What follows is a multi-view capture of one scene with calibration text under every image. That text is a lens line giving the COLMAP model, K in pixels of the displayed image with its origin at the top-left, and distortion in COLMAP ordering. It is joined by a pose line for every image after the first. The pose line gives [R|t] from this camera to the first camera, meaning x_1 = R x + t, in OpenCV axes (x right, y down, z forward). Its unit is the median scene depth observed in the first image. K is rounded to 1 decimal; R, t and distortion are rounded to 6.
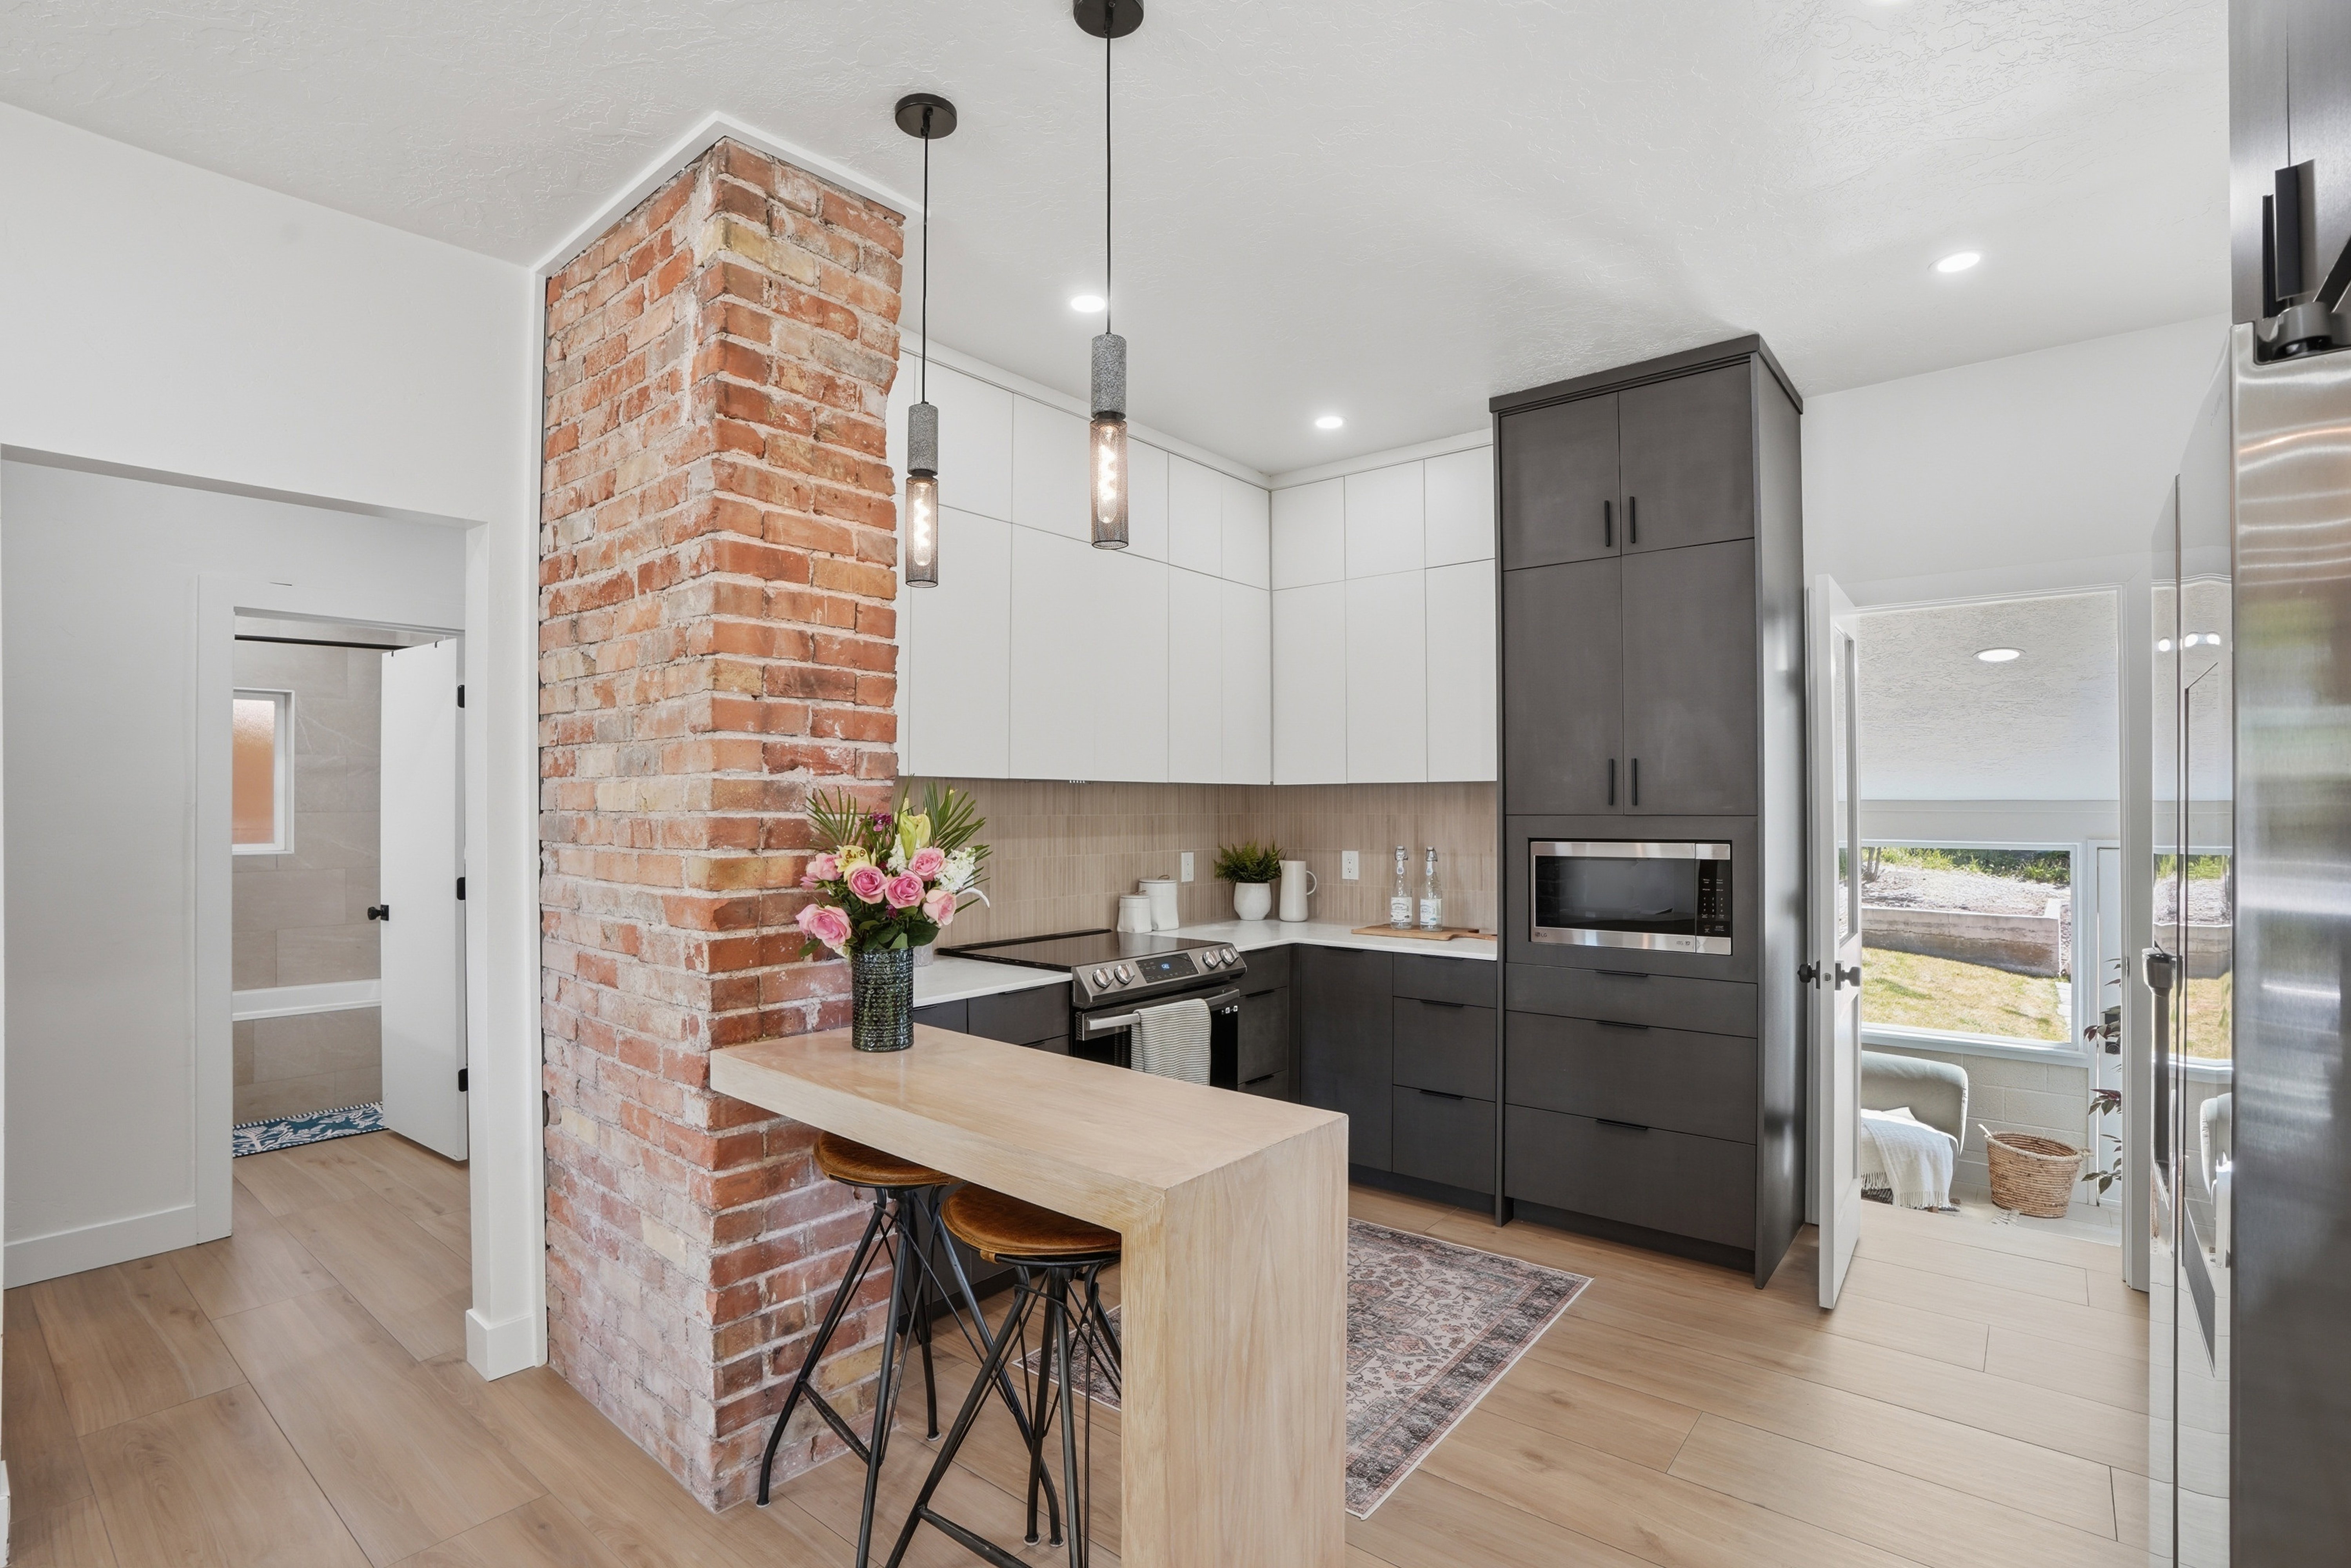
lens RADIAL K [[1120.2, 0, 1119.1], [0, 1120.2, 801.8], [0, 0, 1]] dist [-0.043908, 0.006745]
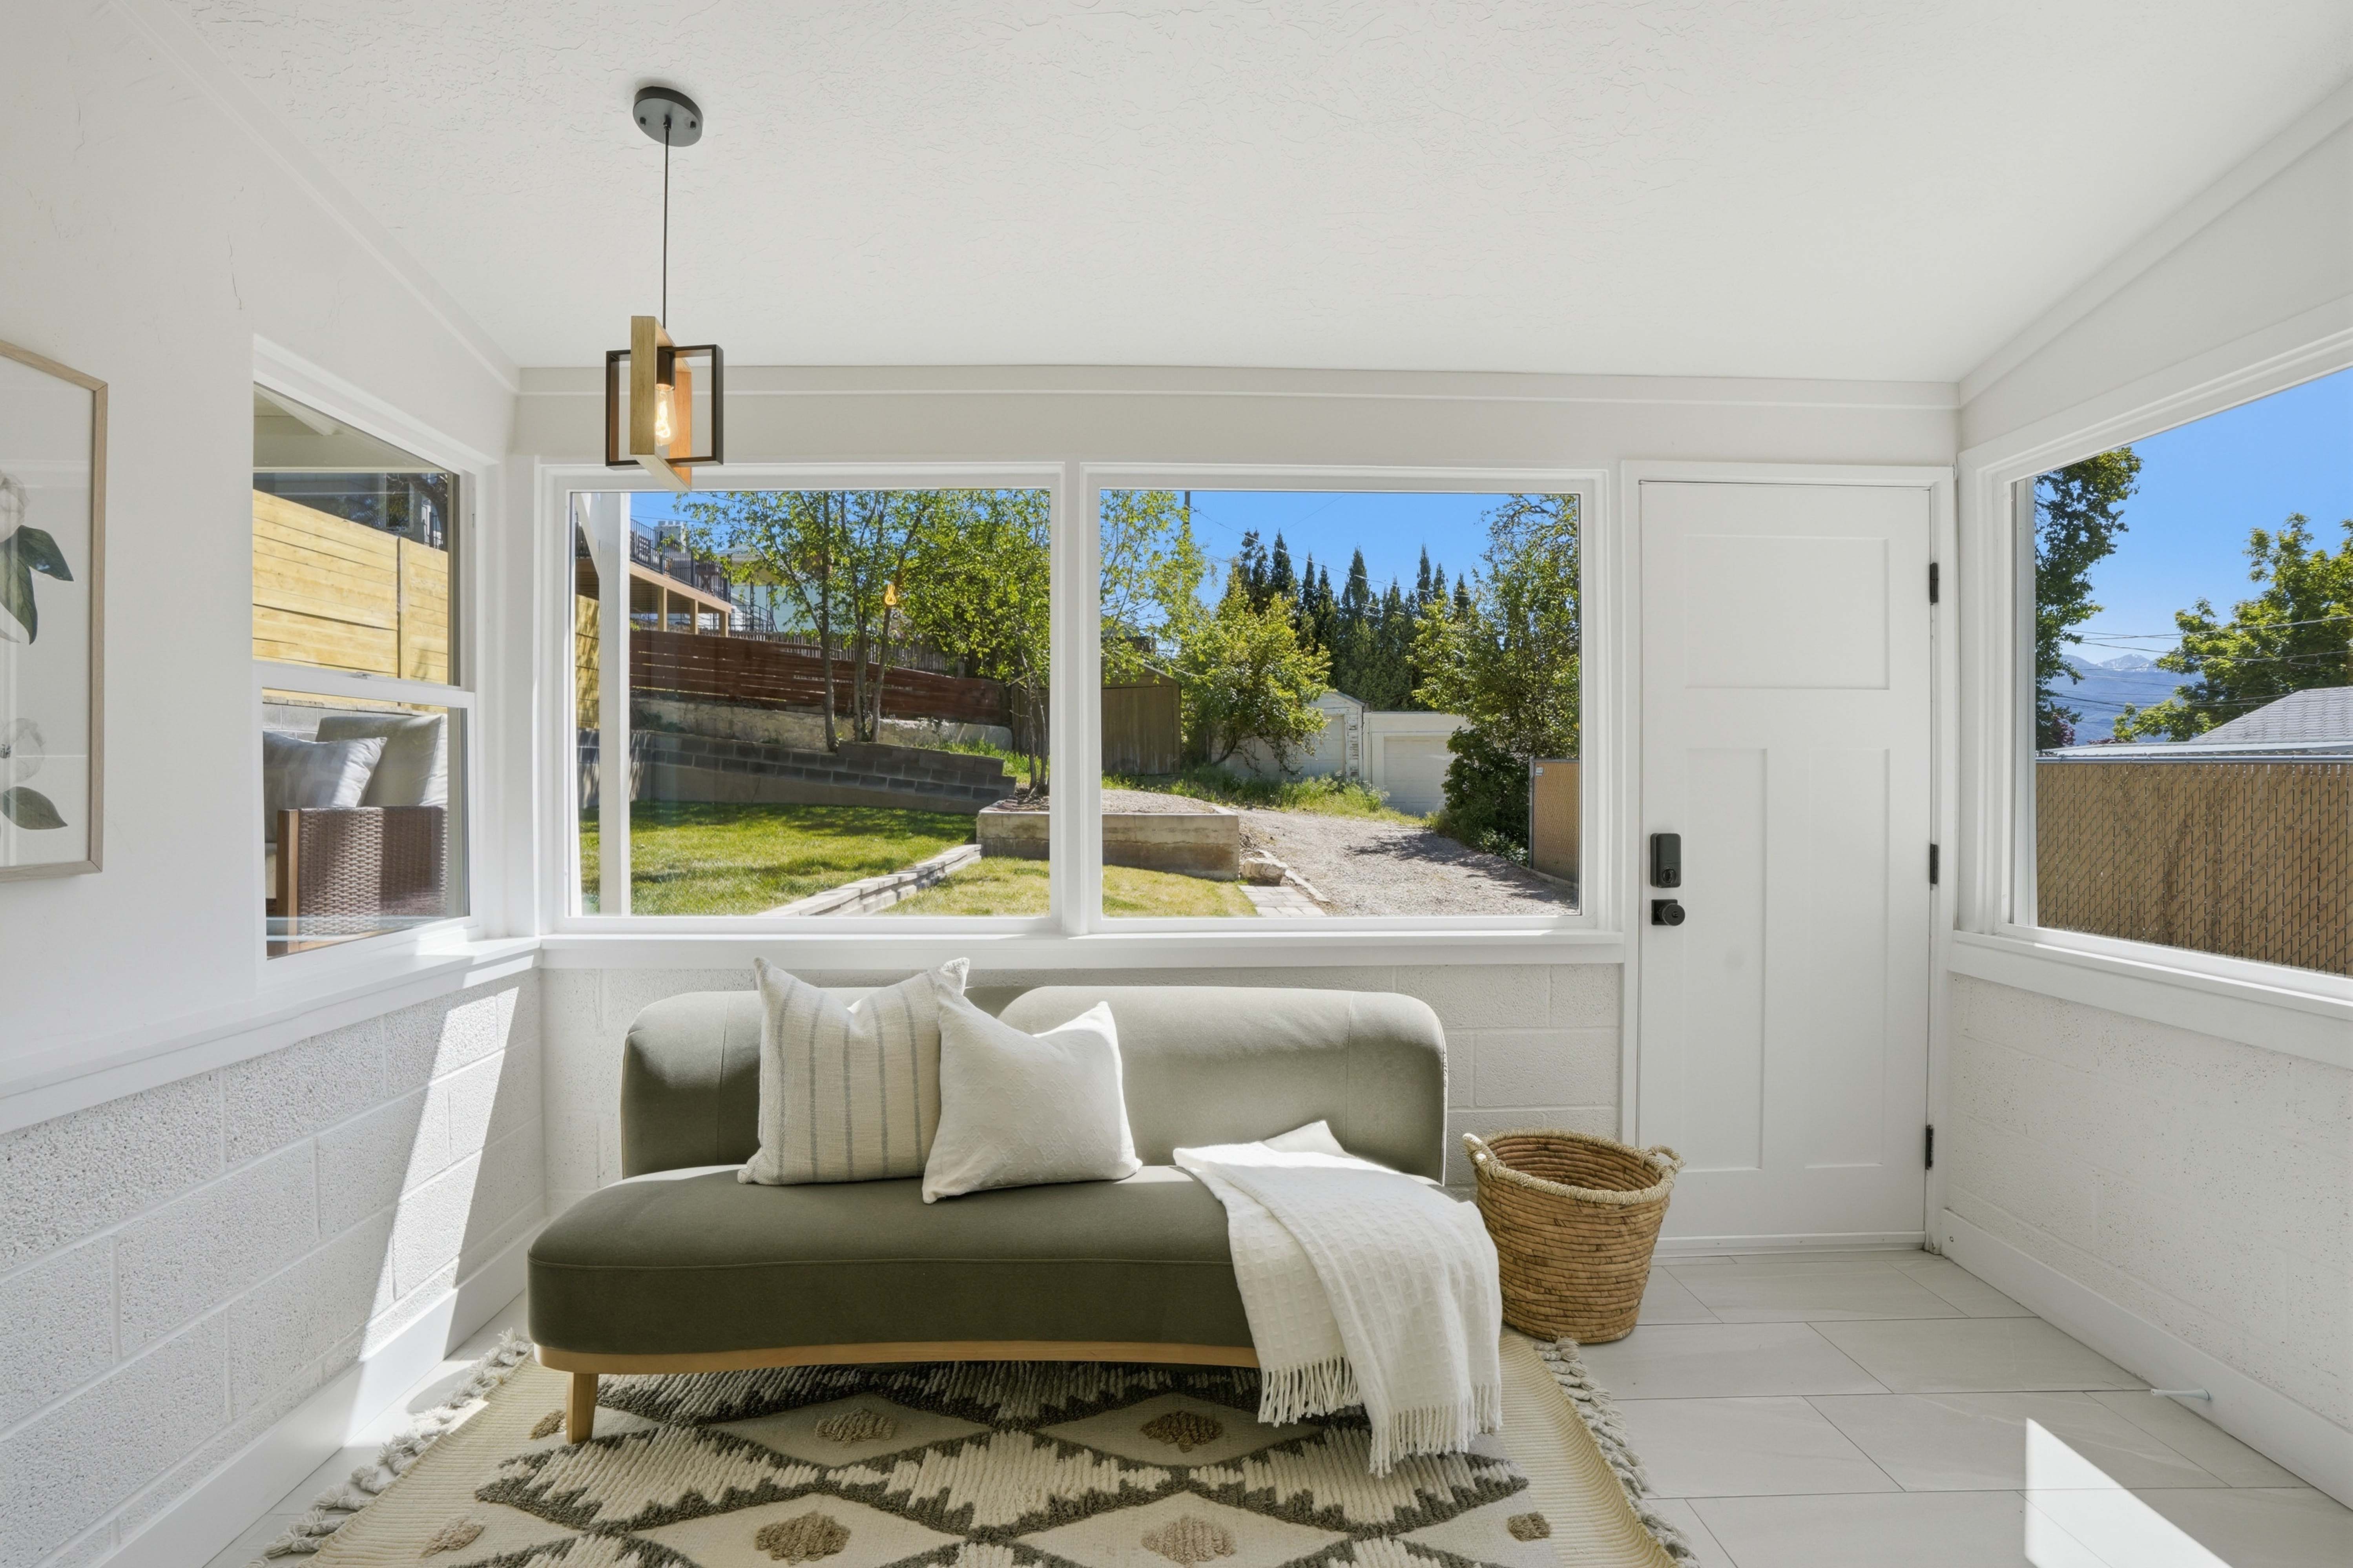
lens RADIAL K [[1121.1, 0, 1179.8], [0, 1121.1, 787.0], [0, 0, 1]] dist [-0.043908, 0.006745]
pose [[0.730912, -0.003545, 0.682462, 1.037314], [-0.002019, 0.999971, 0.007357, 0.396396], [-0.682468, -0.006756, 0.730884, 1.849531]]
